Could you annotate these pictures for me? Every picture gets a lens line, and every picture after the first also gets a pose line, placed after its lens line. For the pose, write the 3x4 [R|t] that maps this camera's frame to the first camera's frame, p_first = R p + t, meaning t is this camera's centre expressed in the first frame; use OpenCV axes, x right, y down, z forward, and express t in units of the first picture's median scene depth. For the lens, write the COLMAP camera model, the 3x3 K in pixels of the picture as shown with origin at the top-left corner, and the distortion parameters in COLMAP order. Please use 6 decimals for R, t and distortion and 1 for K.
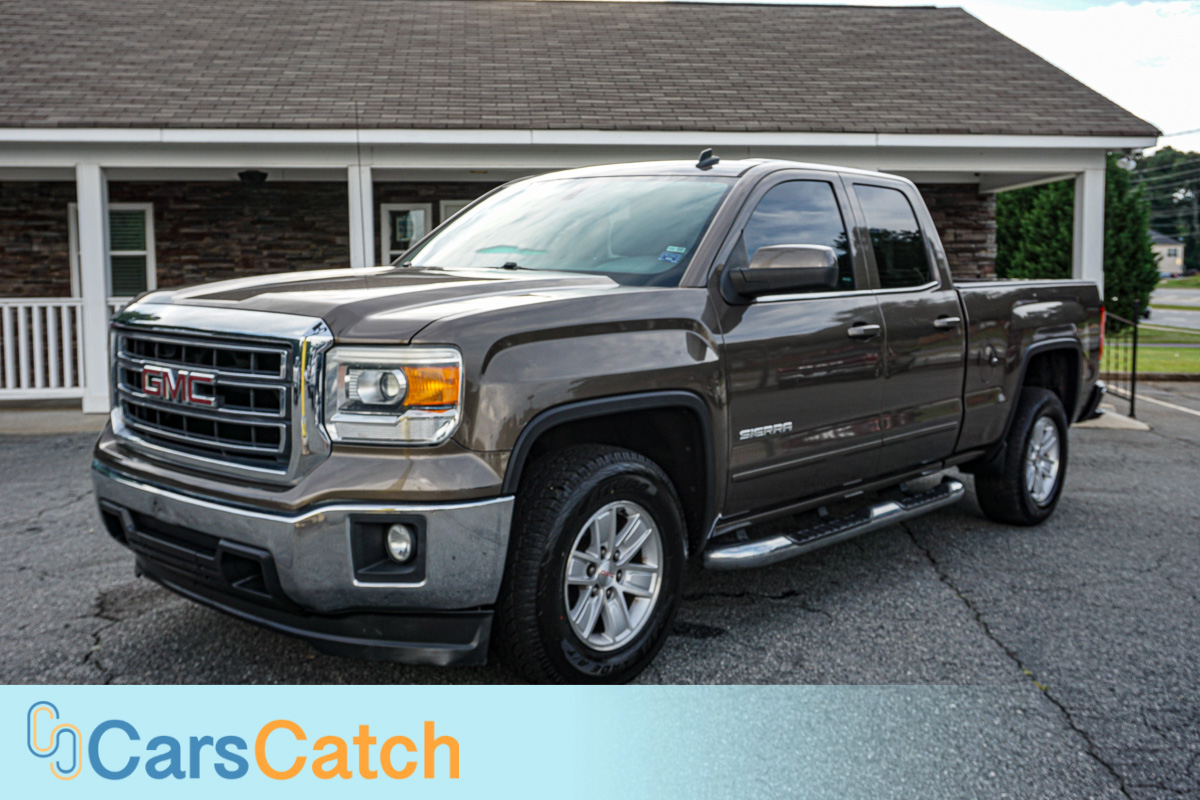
lens RADIAL K [[1133.9, 0, 587.8], [0, 1133.9, 405.2], [0, 0, 1]] dist [-0.013957, 0.000000]
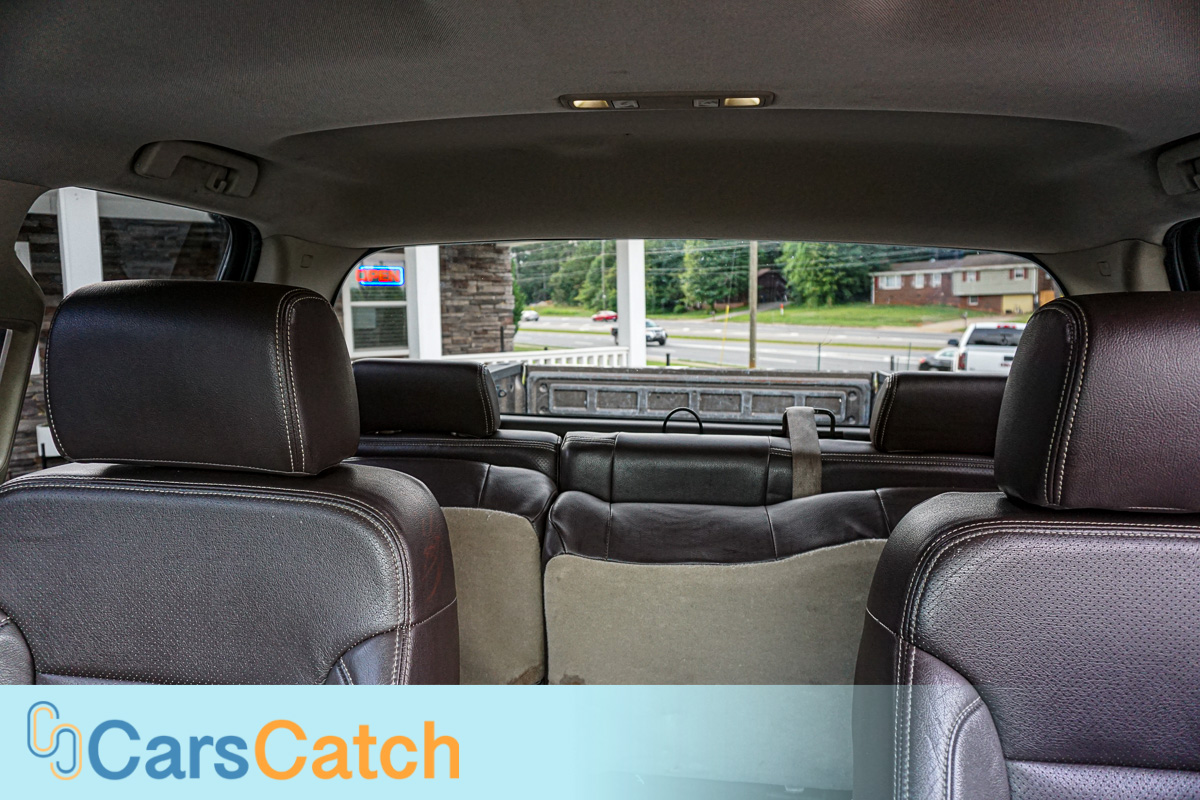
lens RADIAL K [[806.7, 0, 597.5], [0, 806.7, 394.3], [0, 0, 1]] dist [-0.048047, 0.033931]
pose [[0.827807, -0.065935, 0.557125, 0.034245], [0.069716, 0.997462, 0.014460, -0.217313], [-0.556665, 0.026871, 0.830303, 1.304149]]
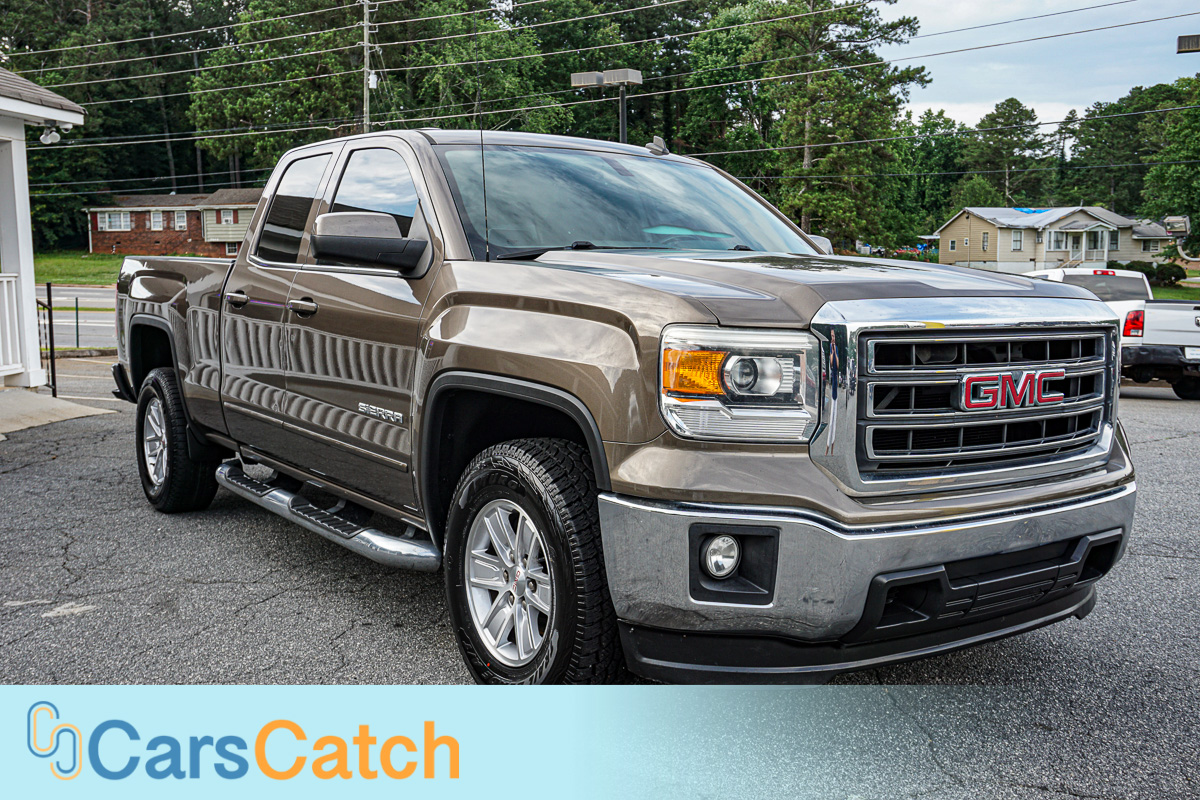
lens RADIAL K [[1178.0, 0, 598.9], [0, 1178.0, 393.0], [0, 0, 1]] dist [0.009101, 0.000000]
pose [[0.222274, -0.107417, 0.969049, -1.216594], [0.104286, 0.990830, 0.085911, -0.116390], [-0.969391, 0.081962, 0.231438, 1.025227]]
